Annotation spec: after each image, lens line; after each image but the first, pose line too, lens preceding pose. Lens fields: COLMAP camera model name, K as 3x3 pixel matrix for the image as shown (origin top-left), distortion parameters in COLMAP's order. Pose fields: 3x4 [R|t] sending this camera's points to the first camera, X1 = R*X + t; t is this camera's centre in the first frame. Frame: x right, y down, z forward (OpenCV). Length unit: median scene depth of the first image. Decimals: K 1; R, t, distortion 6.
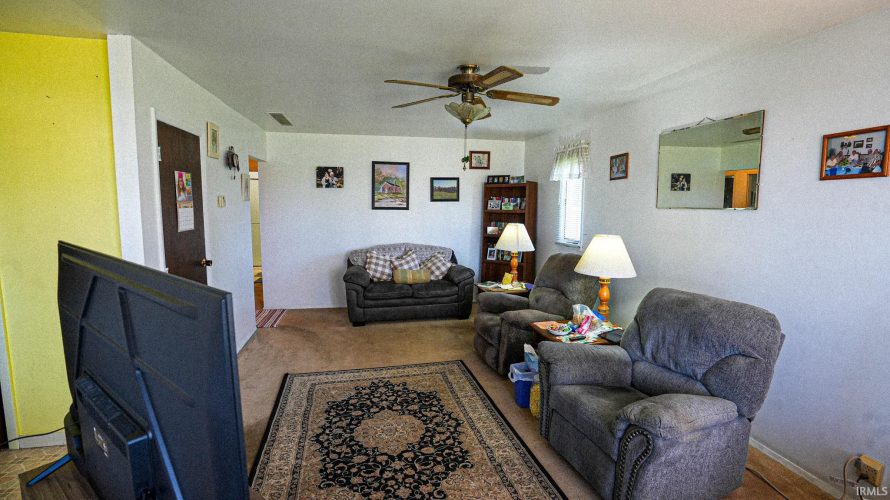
lens RADIAL K [[409.9, 0, 448.0], [0, 409.9, 246.8], [0, 0, 1]] dist [-0.077703, 0.033043]
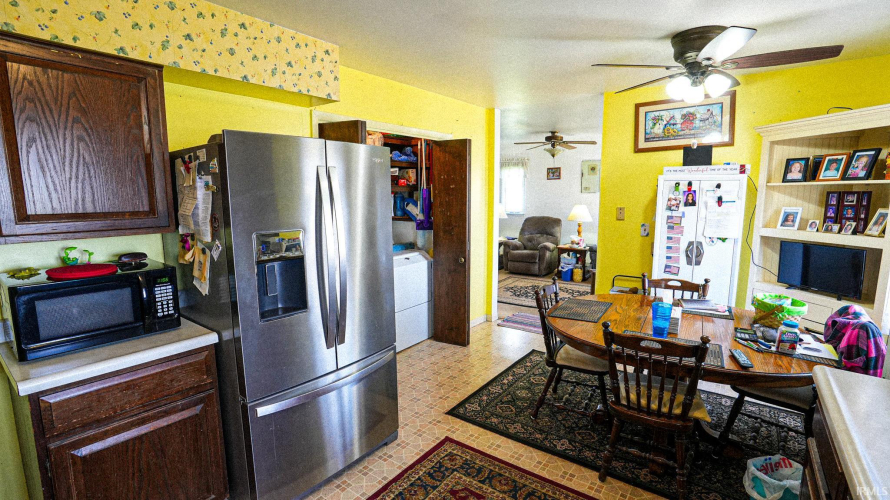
lens RADIAL K [[409.9, 0, 448.0], [0, 409.9, 246.8], [0, 0, 1]] dist [-0.077703, 0.033043]
pose [[0.747189, -0.103710, 0.656470, -1.882395], [0.081942, 0.994589, 0.063860, 0.000238], [-0.659541, 0.006077, 0.751644, -0.296848]]
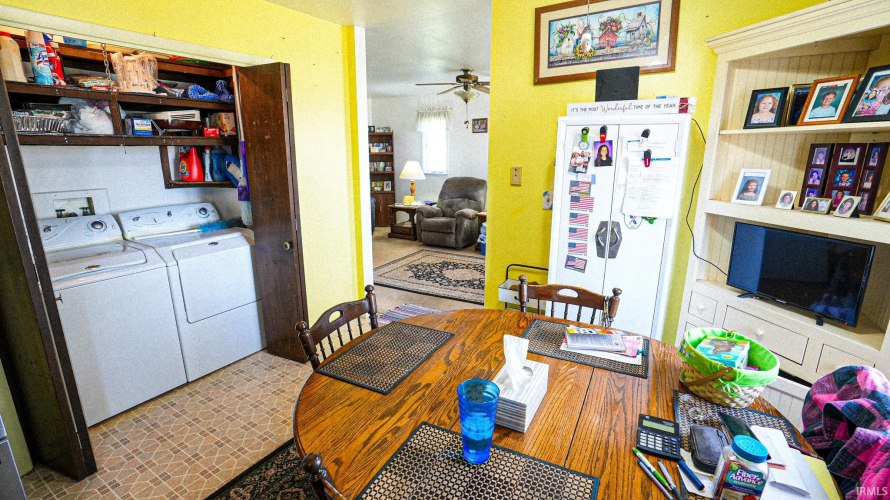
lens RADIAL K [[409.9, 0, 448.0], [0, 409.9, 246.8], [0, 0, 1]] dist [-0.077703, 0.033043]
pose [[0.688068, -0.179261, 0.703156, -1.354004], [0.081652, 0.981978, 0.170444, 0.009966], [-0.721038, -0.059863, 0.690305, -0.208868]]
